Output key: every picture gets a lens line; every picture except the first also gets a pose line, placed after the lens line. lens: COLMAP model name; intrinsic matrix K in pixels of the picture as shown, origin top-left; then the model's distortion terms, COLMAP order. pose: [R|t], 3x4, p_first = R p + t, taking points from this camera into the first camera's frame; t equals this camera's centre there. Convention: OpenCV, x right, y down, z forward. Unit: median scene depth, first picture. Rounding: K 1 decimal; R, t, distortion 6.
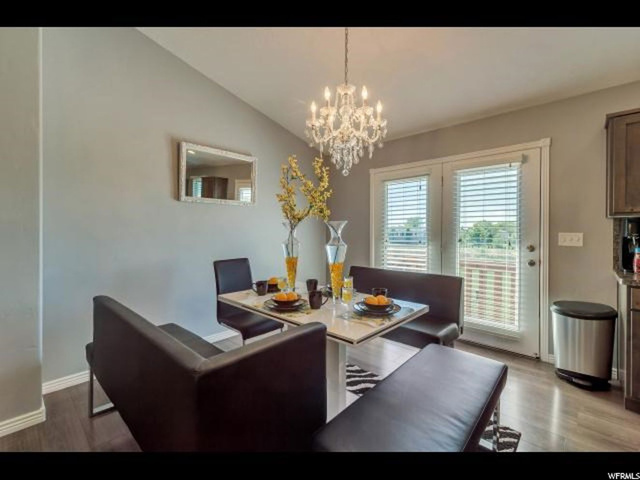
lens RADIAL K [[278.8, 0, 317.9], [0, 278.8, 230.2], [0, 0, 1]] dist [0.001644, -0.000144]
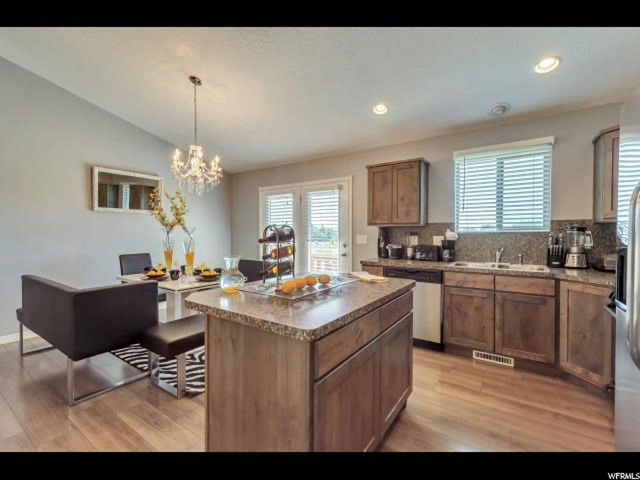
lens RADIAL K [[280.5, 0, 321.2], [0, 280.5, 237.9], [0, 0, 1]] dist [0.000189, -0.000851]
pose [[0.988972, 0.001426, 0.148098, 0.395022], [-0.004404, 0.999795, 0.019784, -0.006355], [-0.148039, -0.020218, 0.988775, -0.505672]]
